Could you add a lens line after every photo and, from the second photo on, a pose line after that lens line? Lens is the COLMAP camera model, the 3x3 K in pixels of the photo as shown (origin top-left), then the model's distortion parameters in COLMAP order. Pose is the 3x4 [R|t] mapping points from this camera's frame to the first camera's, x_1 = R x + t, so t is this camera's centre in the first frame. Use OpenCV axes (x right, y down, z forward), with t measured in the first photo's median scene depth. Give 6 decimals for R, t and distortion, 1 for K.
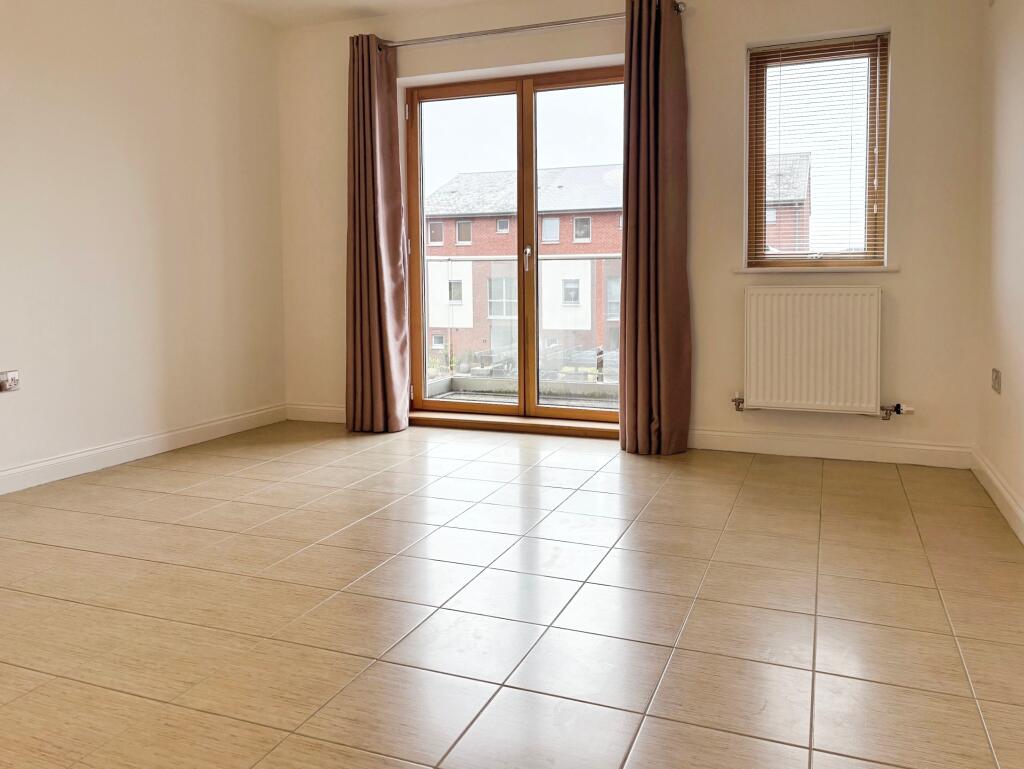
lens RADIAL K [[778.9, 0, 507.0], [0, 778.9, 385.4], [0, 0, 1]] dist [0.069629, -0.085280]
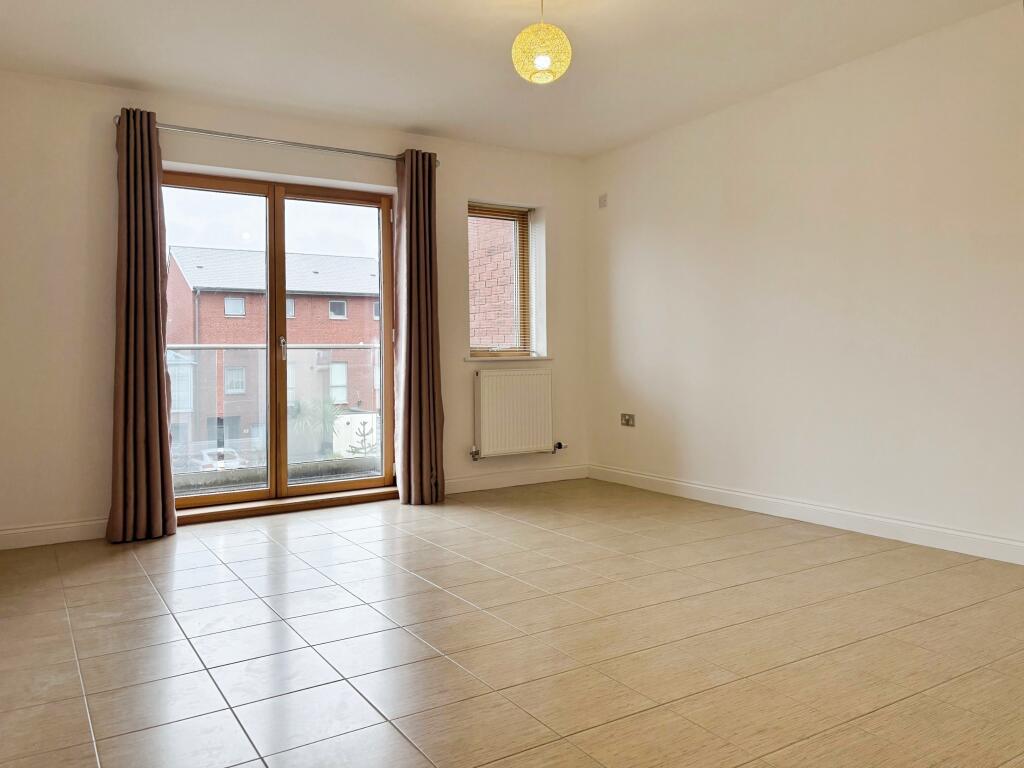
lens RADIAL K [[778.9, 0, 507.0], [0, 778.9, 384.9], [0, 0, 1]] dist [0.069629, -0.085280]
pose [[0.575521, -0.030193, 0.817229, -0.665680], [0.125082, 0.990810, -0.051481, -0.018118], [-0.808164, 0.131849, 0.574009, 0.143232]]
